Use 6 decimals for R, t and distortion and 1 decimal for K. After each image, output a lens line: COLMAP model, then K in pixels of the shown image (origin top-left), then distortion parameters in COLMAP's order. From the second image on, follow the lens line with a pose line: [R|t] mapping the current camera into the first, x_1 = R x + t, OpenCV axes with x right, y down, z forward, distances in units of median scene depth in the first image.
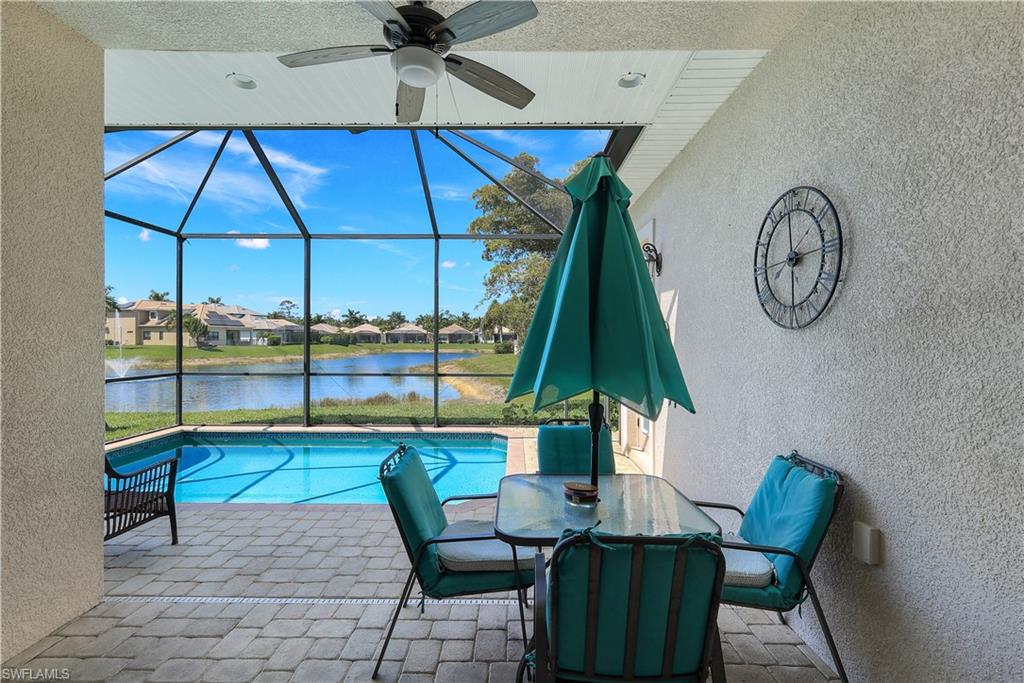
lens RADIAL K [[457.7, 0, 508.1], [0, 457.7, 335.7], [0, 0, 1]] dist [0.002094, 0.000081]
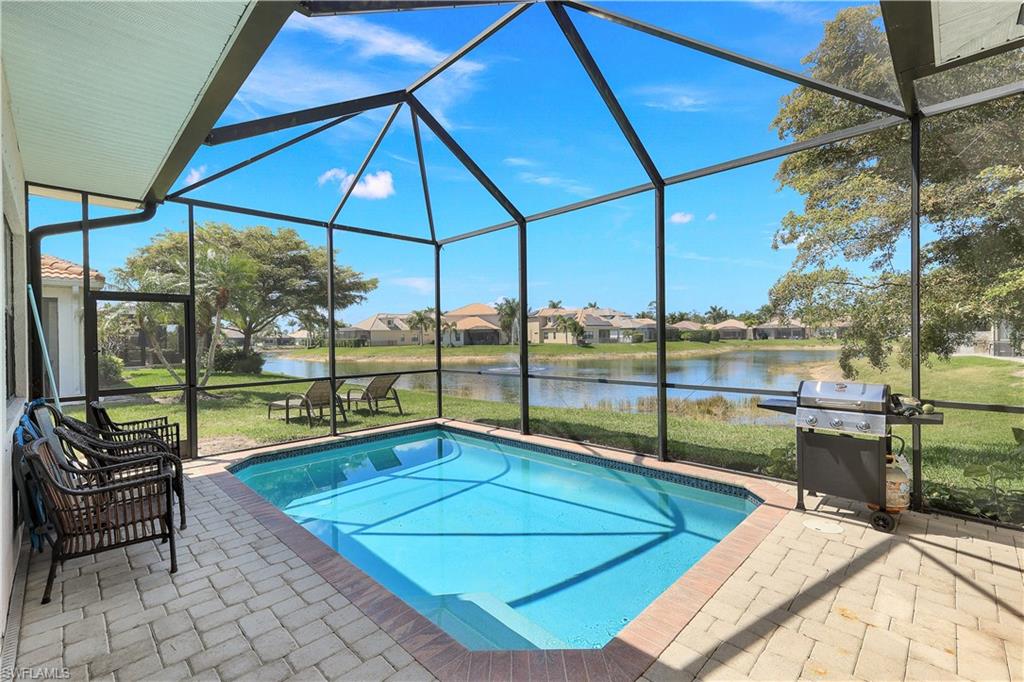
lens RADIAL K [[446.0, 0, 518.7], [0, 446.0, 337.8], [0, 0, 1]] dist [0.004992, 0.000311]
pose [[0.725209, -0.015751, -0.688348, 0.018641], [0.023585, 0.999720, 0.001973, 0.001022], [0.688124, -0.017665, 0.725378, 0.044748]]
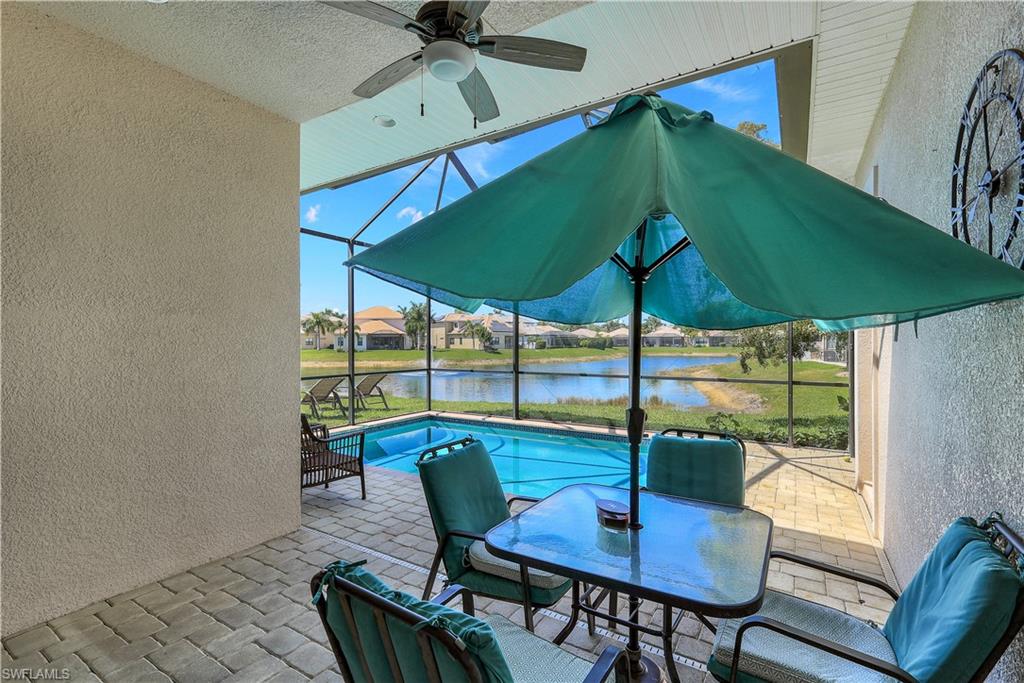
lens RADIAL K [[453.2, 0, 515.3], [0, 453.2, 344.2], [0, 0, 1]] dist [0.000589, -0.000081]
pose [[0.857290, -0.005542, -0.514805, 0.015232], [0.010822, 0.999915, 0.007257, 0.000993], [0.514721, -0.011792, 0.857277, 0.007445]]
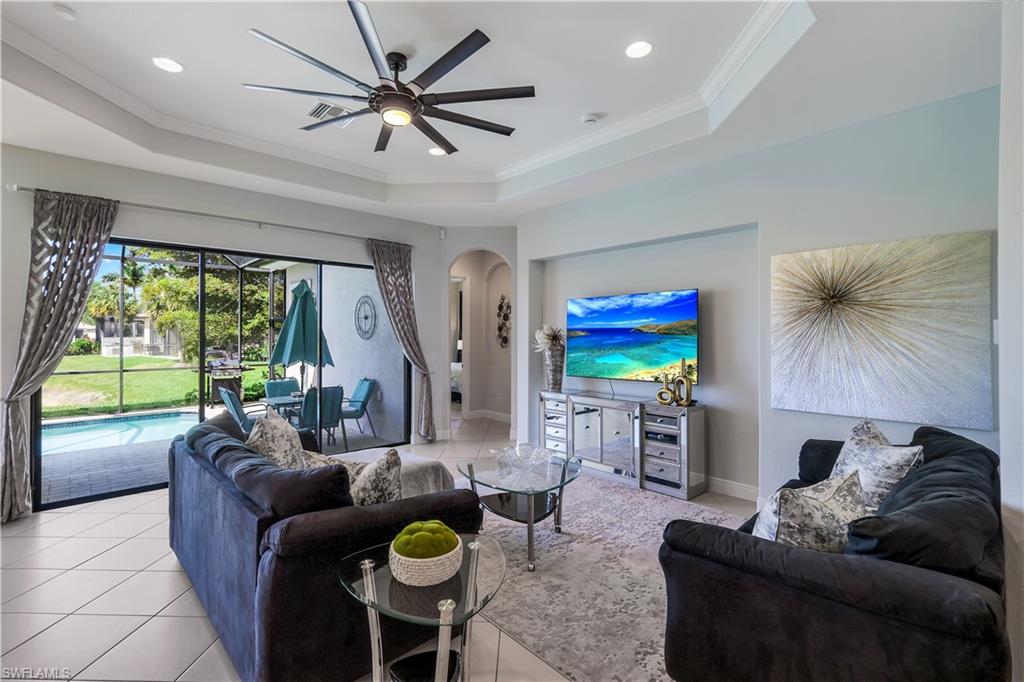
lens RADIAL K [[457.7, 0, 508.1], [0, 457.7, 335.2], [0, 0, 1]] dist [0.002094, 0.000081]
pose [[0.718423, -0.005344, 0.695586, -0.032461], [-0.001980, 0.999951, 0.009728, -0.002842], [-0.695604, -0.008366, 0.718377, -0.073027]]
